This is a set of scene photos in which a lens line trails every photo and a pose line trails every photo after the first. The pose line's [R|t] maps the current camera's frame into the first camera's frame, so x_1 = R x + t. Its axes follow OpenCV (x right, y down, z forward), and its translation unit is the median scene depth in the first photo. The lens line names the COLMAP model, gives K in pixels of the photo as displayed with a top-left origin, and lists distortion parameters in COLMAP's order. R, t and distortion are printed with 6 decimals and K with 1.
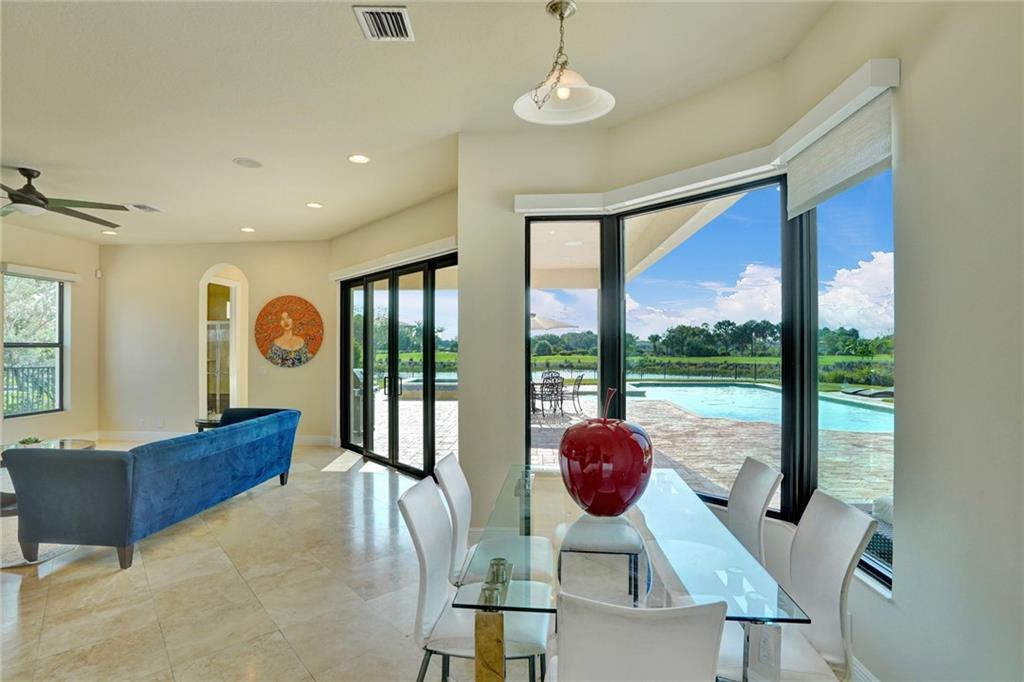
lens RADIAL K [[482.5, 0, 511.6], [0, 482.5, 344.3], [0, 0, 1]] dist [-0.041134, 0.000065]
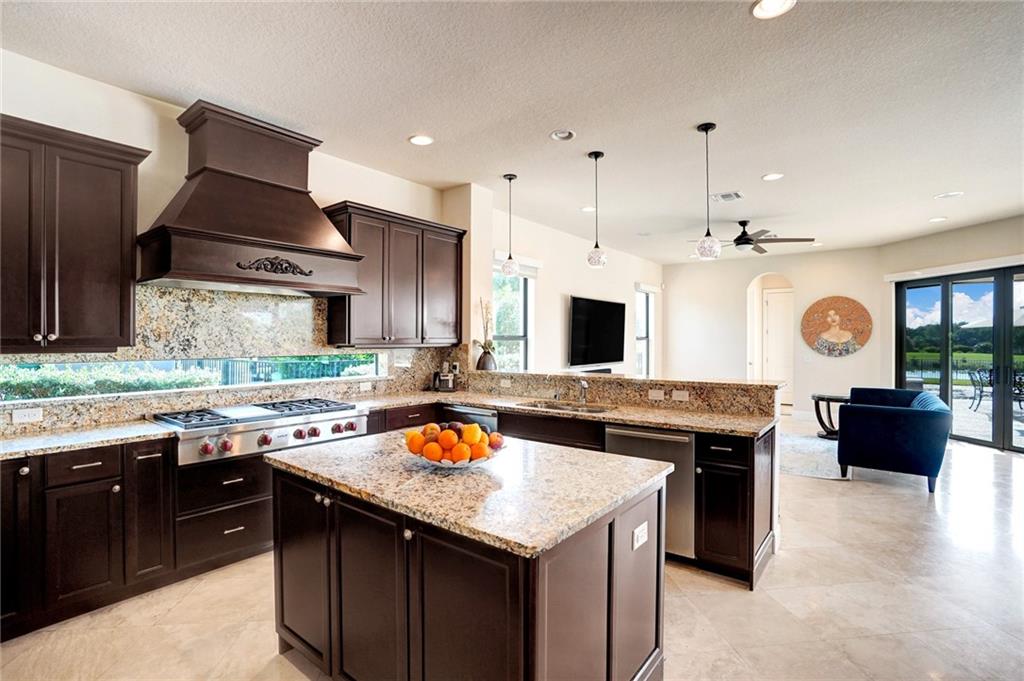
lens RADIAL K [[479.4, 0, 507.7], [0, 479.4, 339.6], [0, 0, 1]] dist [-0.075751, 0.033044]
pose [[0.811556, 0.002758, -0.584268, -0.452235], [-0.000637, 0.999992, 0.003835, 0.001717], [0.584275, -0.002740, 0.811551, -0.410427]]
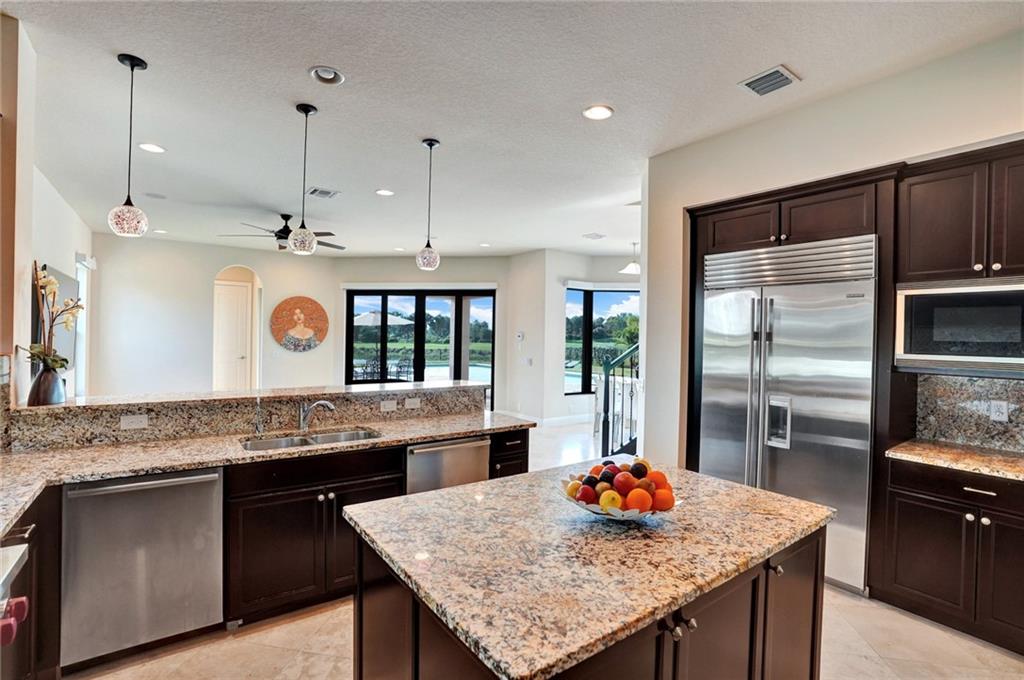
lens RADIAL K [[479.4, 0, 507.7], [0, 479.4, 339.1], [0, 0, 1]] dist [-0.075751, 0.033044]
pose [[0.779681, 0.013293, 0.626036, -0.829943], [-0.024209, 0.999667, 0.008924, -0.011370], [-0.625709, -0.022113, 0.779743, -0.348593]]
